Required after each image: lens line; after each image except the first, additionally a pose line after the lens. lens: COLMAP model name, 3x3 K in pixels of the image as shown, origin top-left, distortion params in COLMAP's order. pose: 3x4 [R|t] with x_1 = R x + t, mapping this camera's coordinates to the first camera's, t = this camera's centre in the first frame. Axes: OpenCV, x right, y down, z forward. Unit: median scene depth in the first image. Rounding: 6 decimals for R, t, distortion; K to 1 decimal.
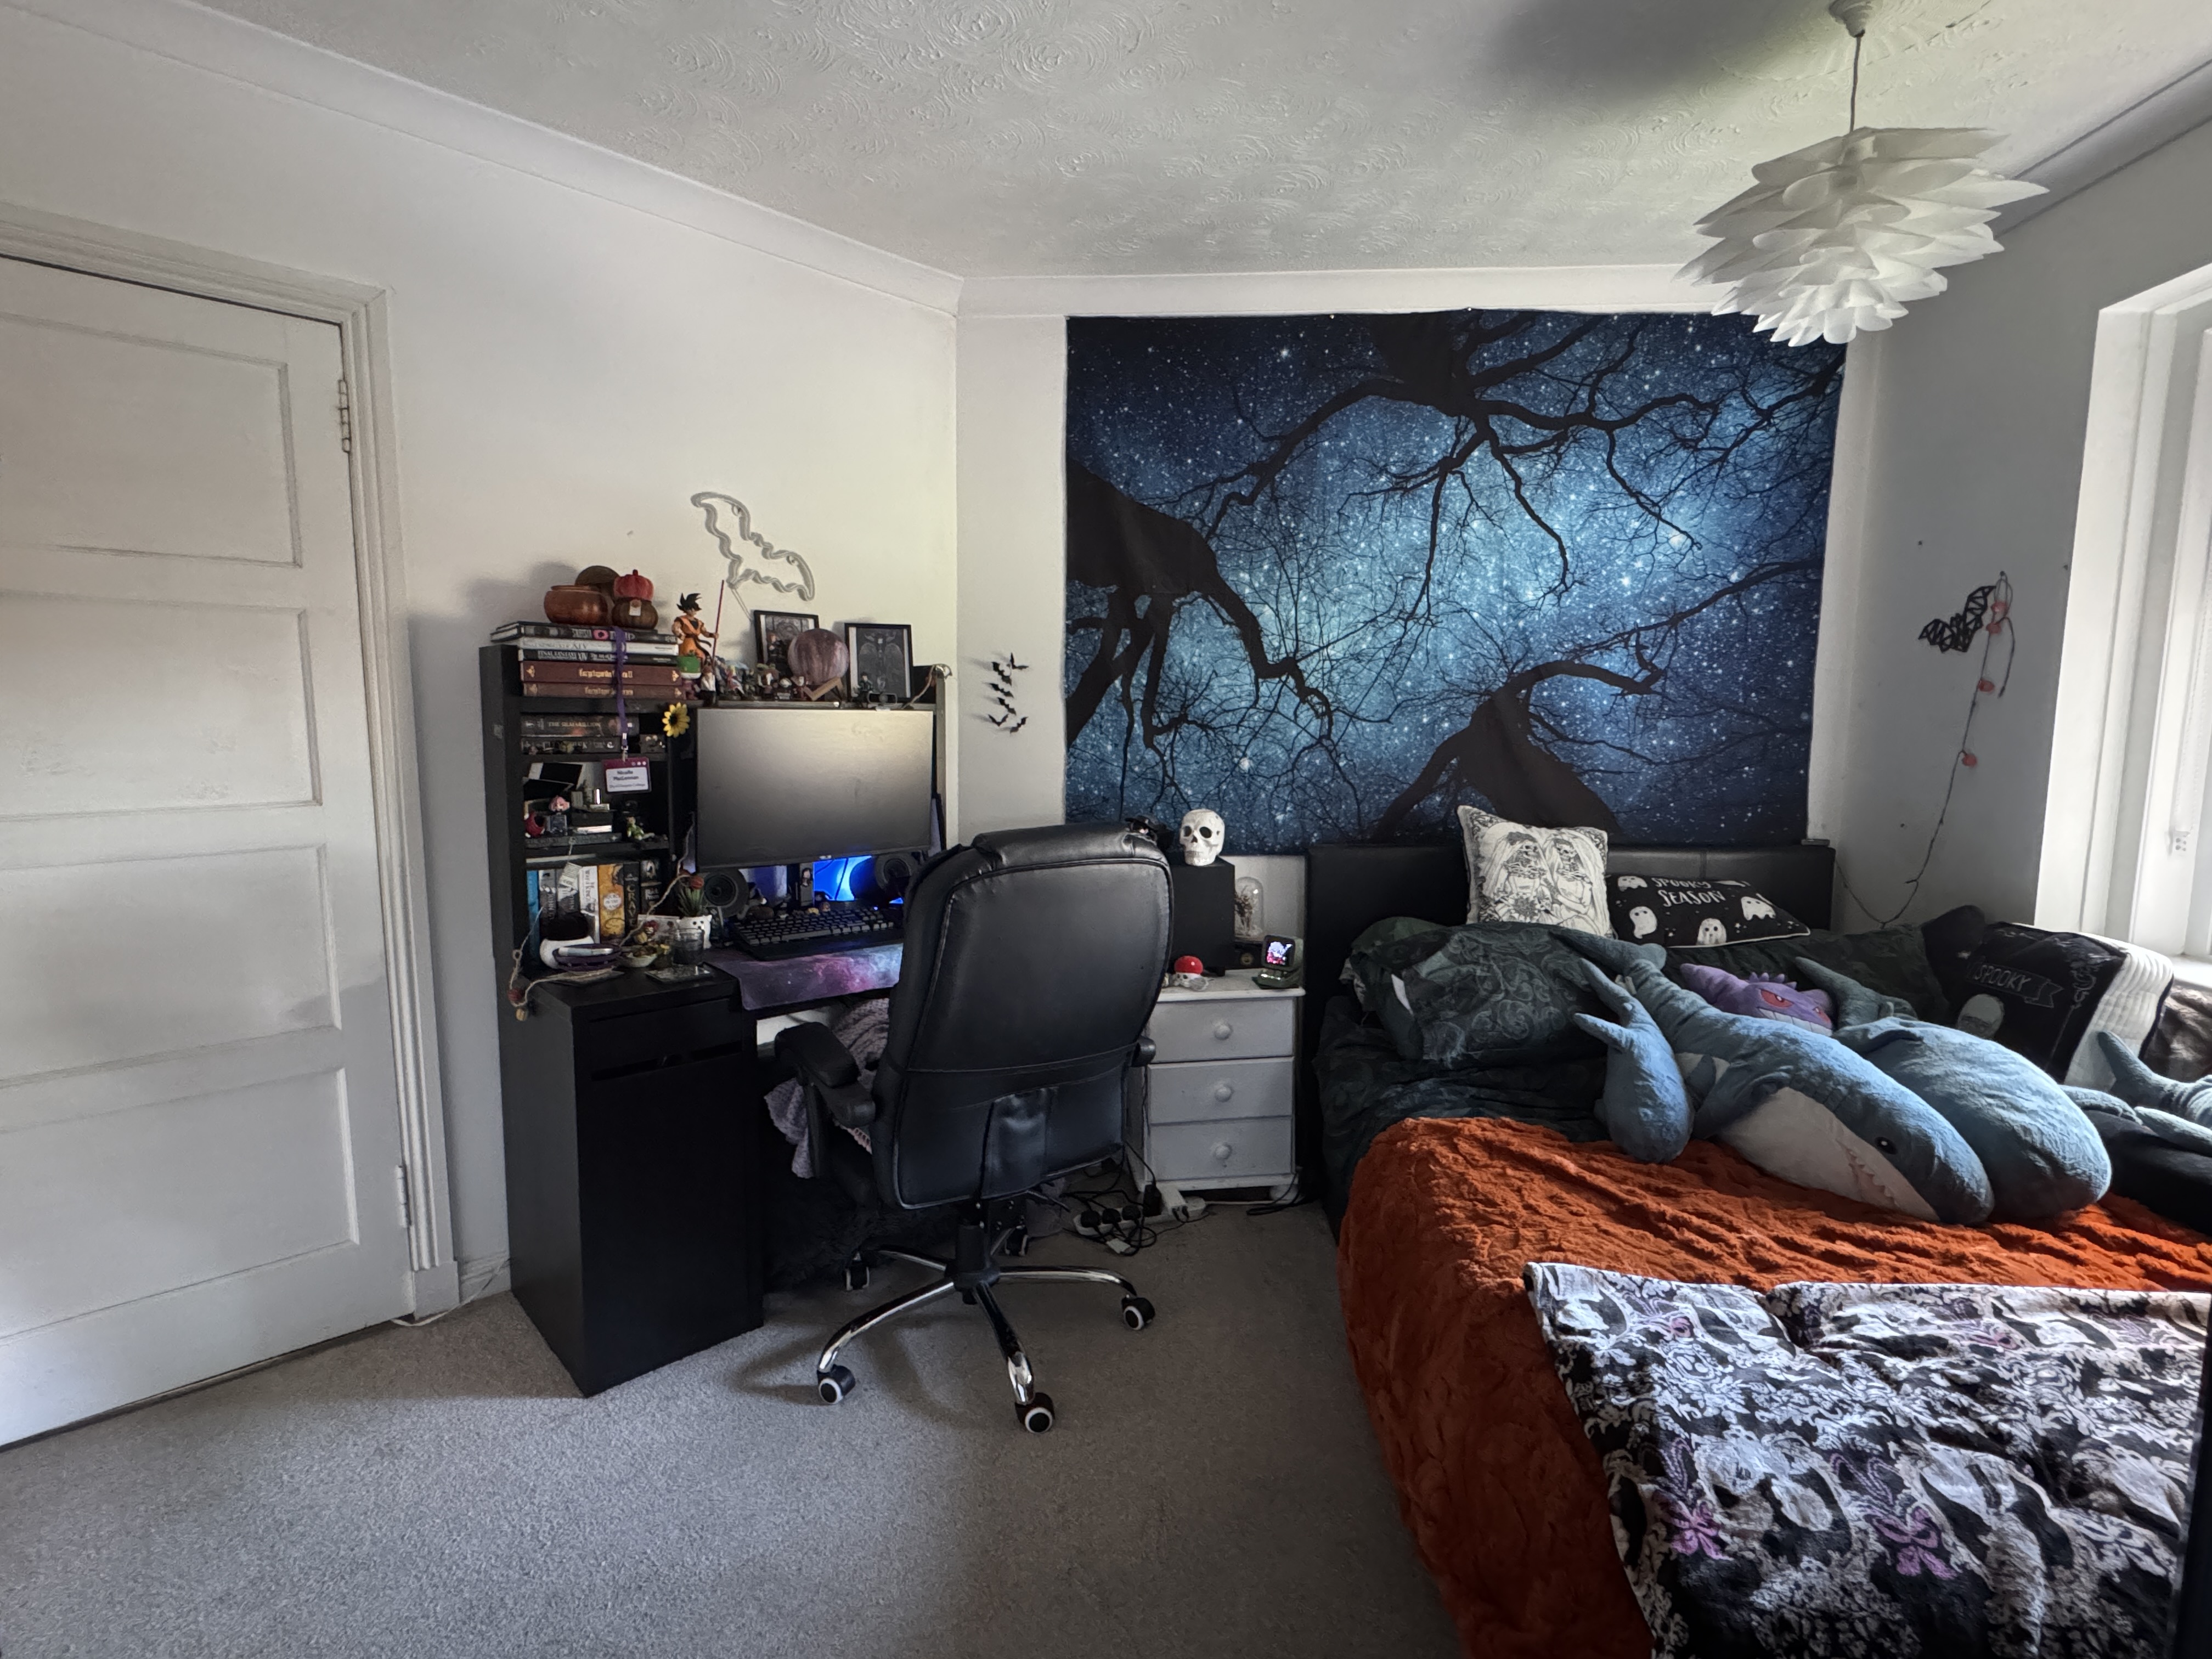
lens RADIAL K [[1040.6, 0, 1107.7], [0, 1040.6, 831.1], [0, 0, 1]] dist [0.005796, 0.000575]
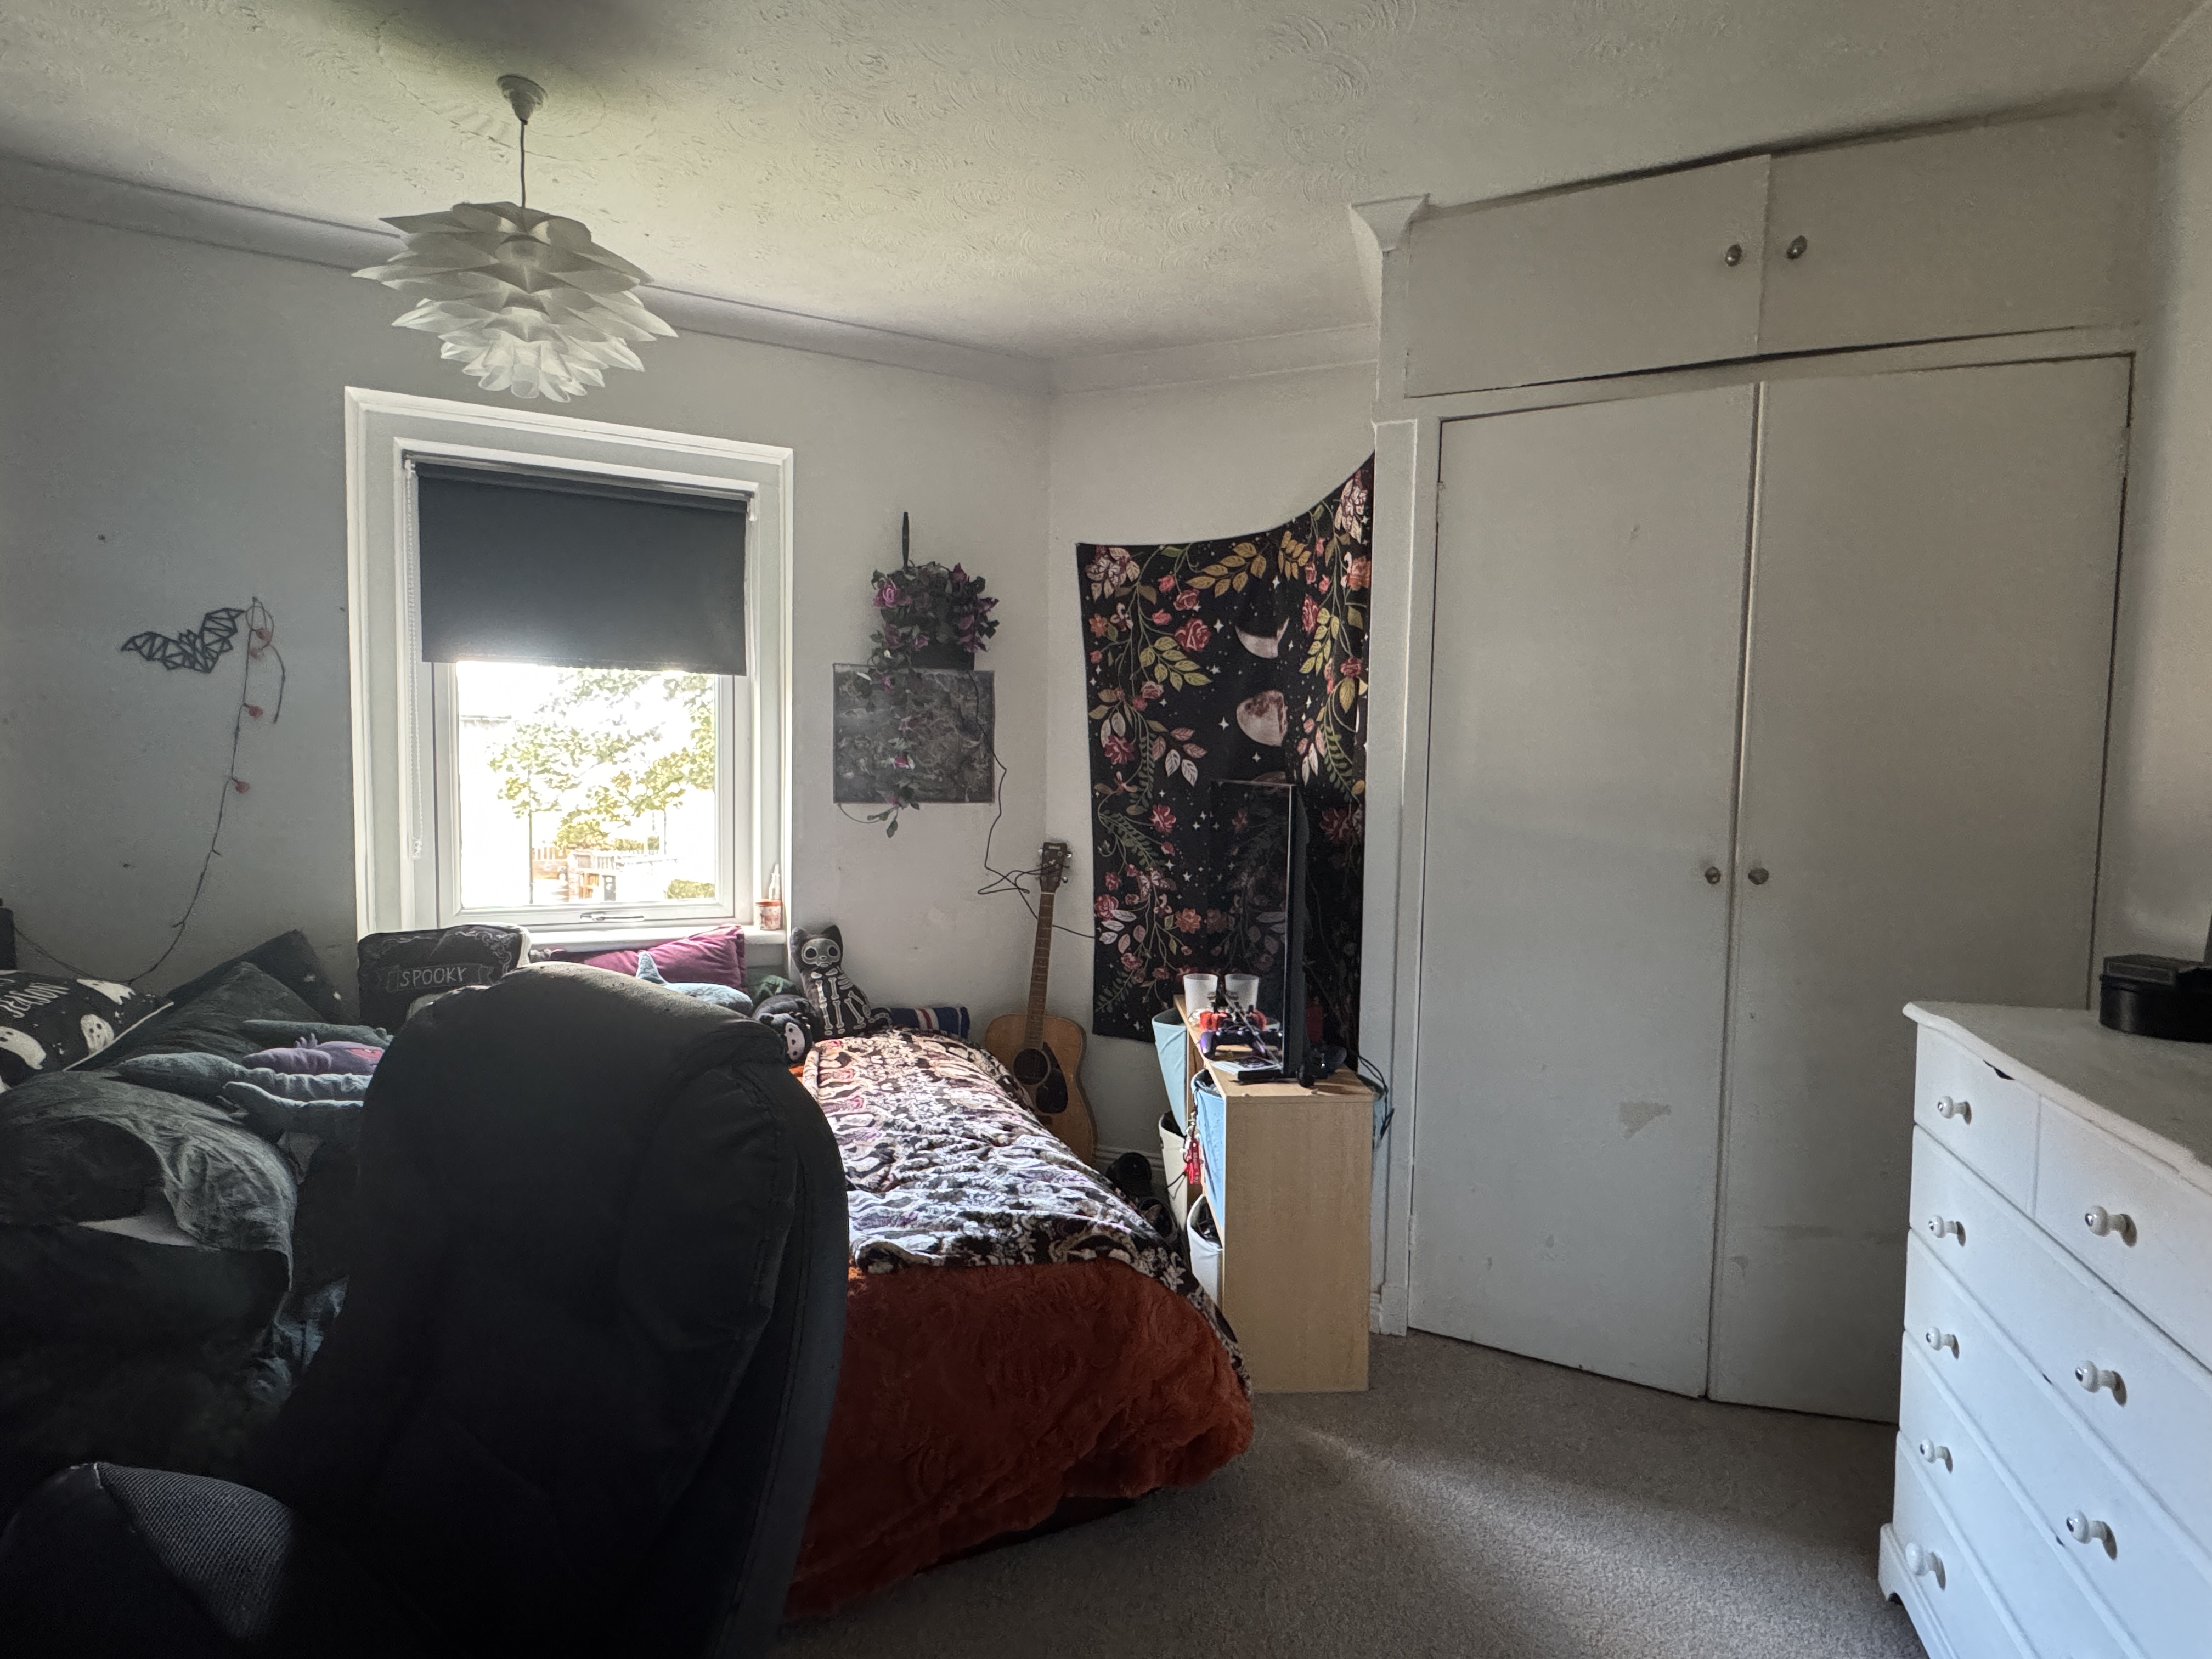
lens RADIAL K [[1040.6, 0, 1108.4], [0, 1040.6, 828.9], [0, 0, 1]] dist [0.005796, 0.000575]
pose [[-0.434515, -0.065921, 0.898249, -0.397131], [0.079100, 0.990671, 0.110967, -0.073317], [-0.897184, 0.119268, -0.425247, 0.694771]]
